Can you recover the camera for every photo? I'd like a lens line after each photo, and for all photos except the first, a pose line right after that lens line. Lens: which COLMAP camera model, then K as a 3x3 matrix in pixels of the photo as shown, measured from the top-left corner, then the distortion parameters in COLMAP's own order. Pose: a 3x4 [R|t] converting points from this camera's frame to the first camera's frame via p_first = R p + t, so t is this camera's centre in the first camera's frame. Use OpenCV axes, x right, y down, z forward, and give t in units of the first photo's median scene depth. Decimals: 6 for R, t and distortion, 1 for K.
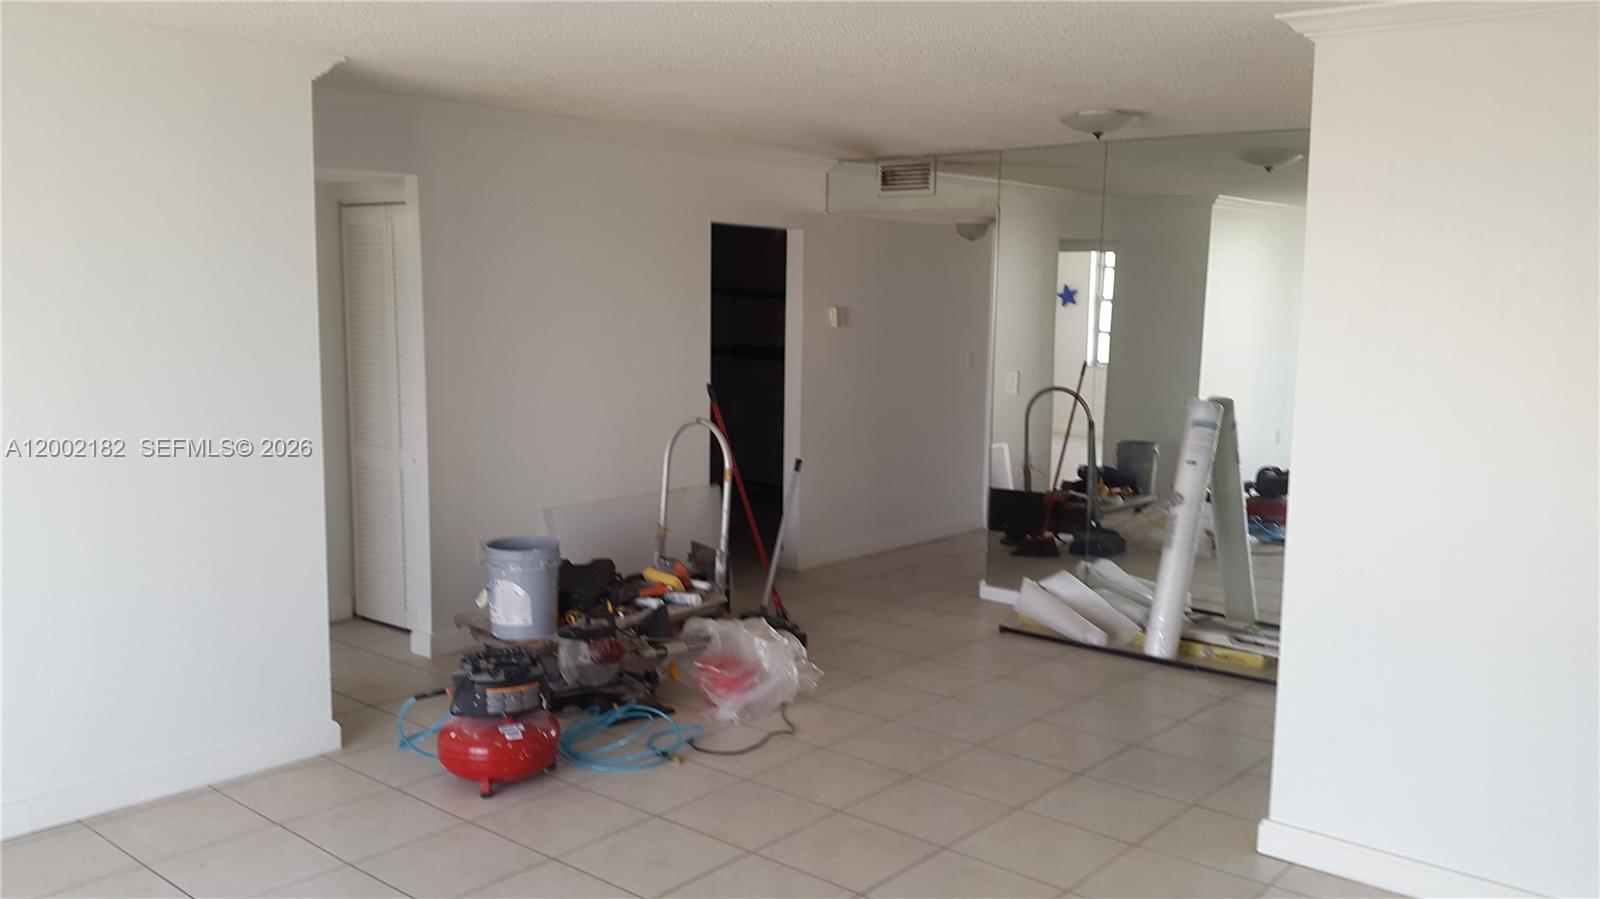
lens RADIAL K [[1325.8, 0, 800.0], [0, 1325.8, 449.5], [0, 0, 1]] dist [0.127520, -0.267639]
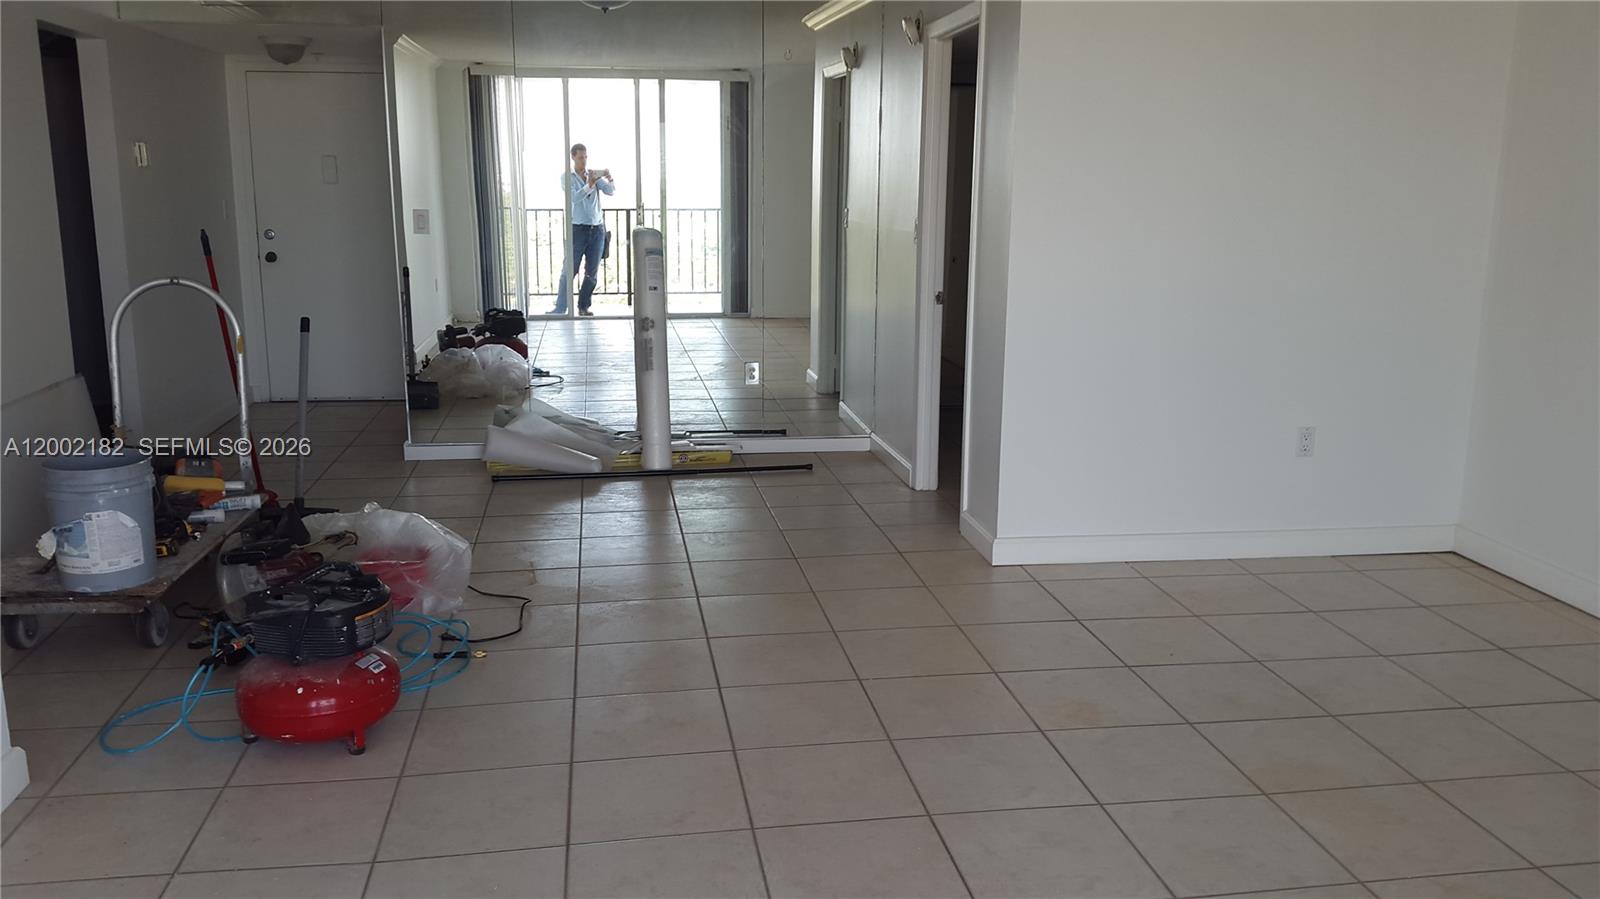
lens RADIAL K [[1325.8, 0, 800.0], [0, 1325.8, 449.5], [0, 0, 1]] dist [0.127520, -0.267639]
pose [[0.628824, -0.165119, 0.759813, -0.528765], [0.091905, 0.986125, 0.138239, 0.000531], [-0.772097, -0.017098, 0.635275, 0.255780]]
